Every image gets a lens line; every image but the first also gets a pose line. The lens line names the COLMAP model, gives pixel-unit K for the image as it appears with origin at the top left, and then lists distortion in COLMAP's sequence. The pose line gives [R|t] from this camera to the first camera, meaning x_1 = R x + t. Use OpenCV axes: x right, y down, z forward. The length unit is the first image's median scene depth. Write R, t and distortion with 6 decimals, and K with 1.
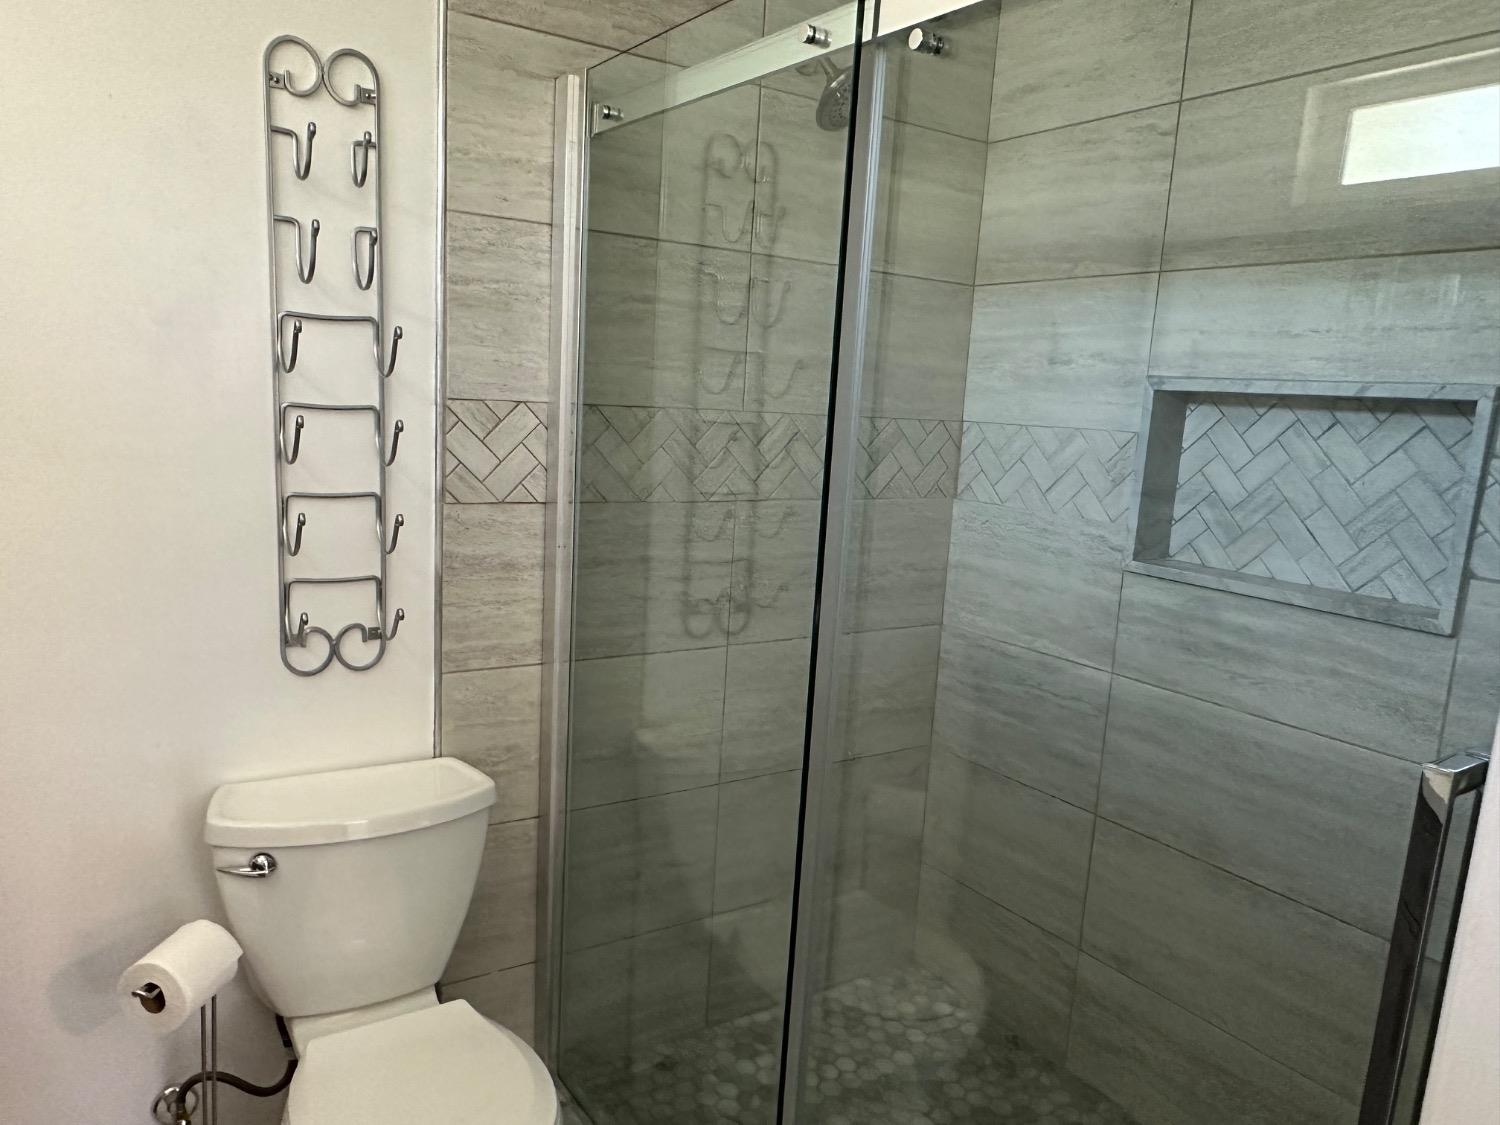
lens RADIAL K [[1056.1, 0, 750.4], [0, 1056.1, 567.7], [0, 0, 1]] dist [0.047177, -0.057790]
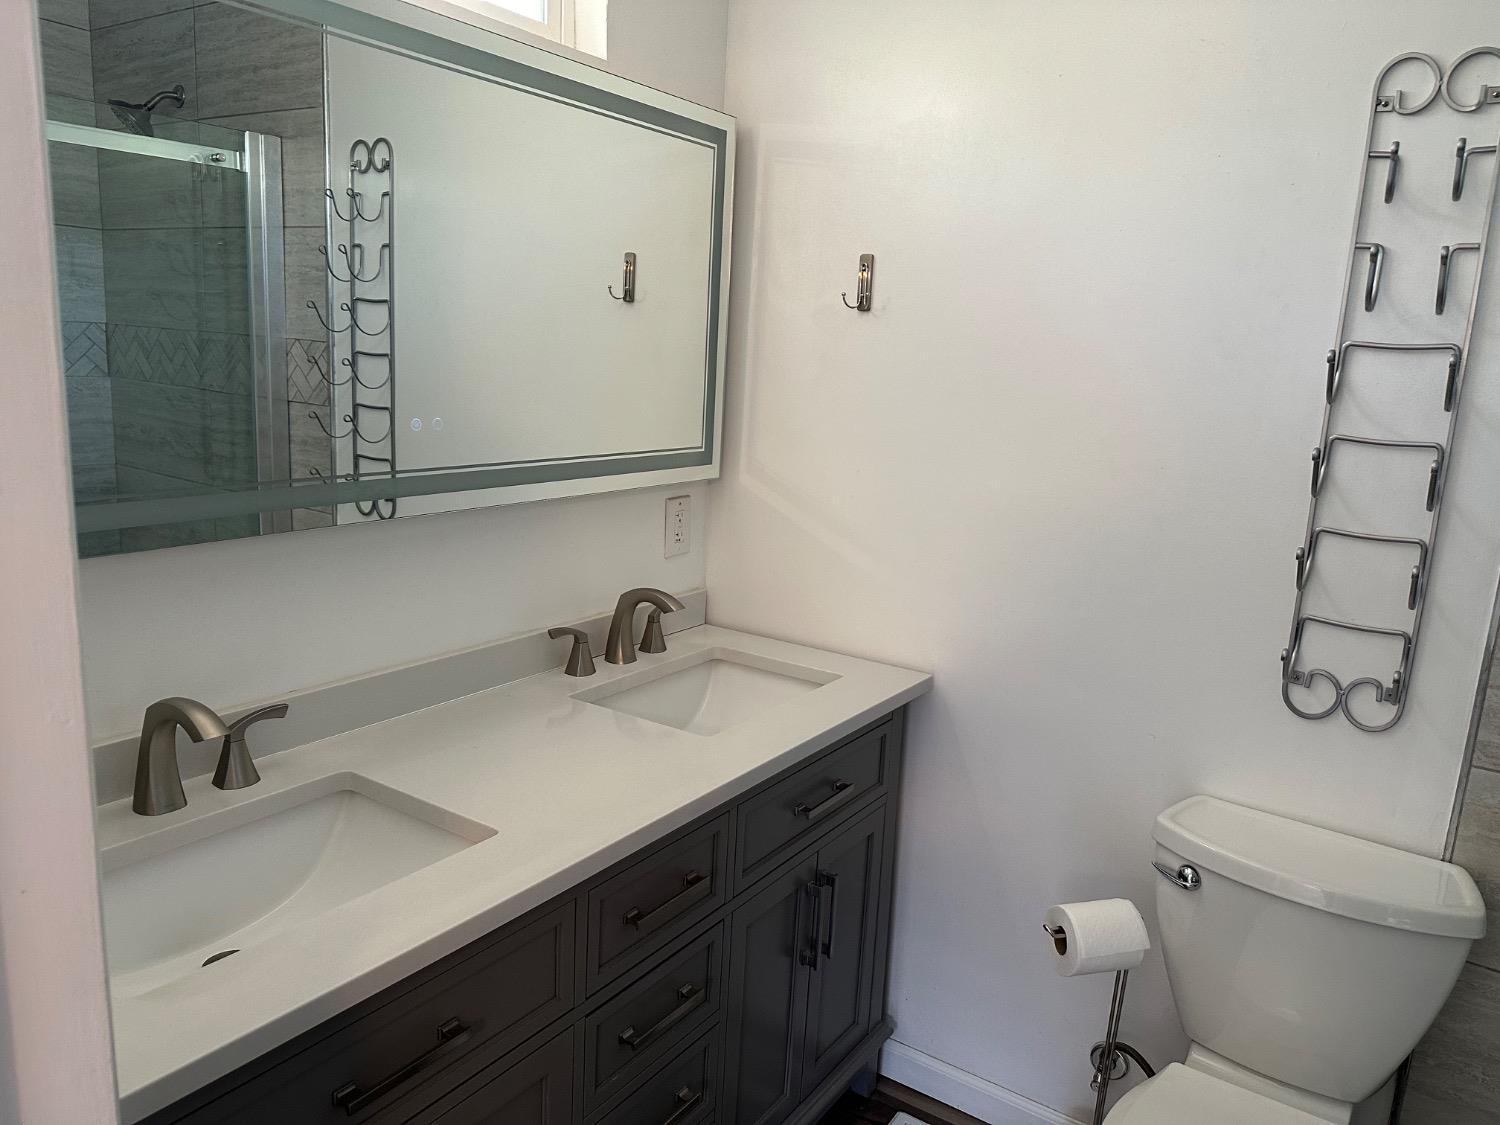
lens RADIAL K [[1056.1, 0, 789.5], [0, 1056.1, 553.2], [0, 0, 1]] dist [0.047177, -0.057790]
pose [[0.415038, 0.132984, -0.900033, 0.242900], [-0.189288, 0.980234, 0.057546, -0.011653], [0.889895, 0.146481, 0.432006, 0.157120]]
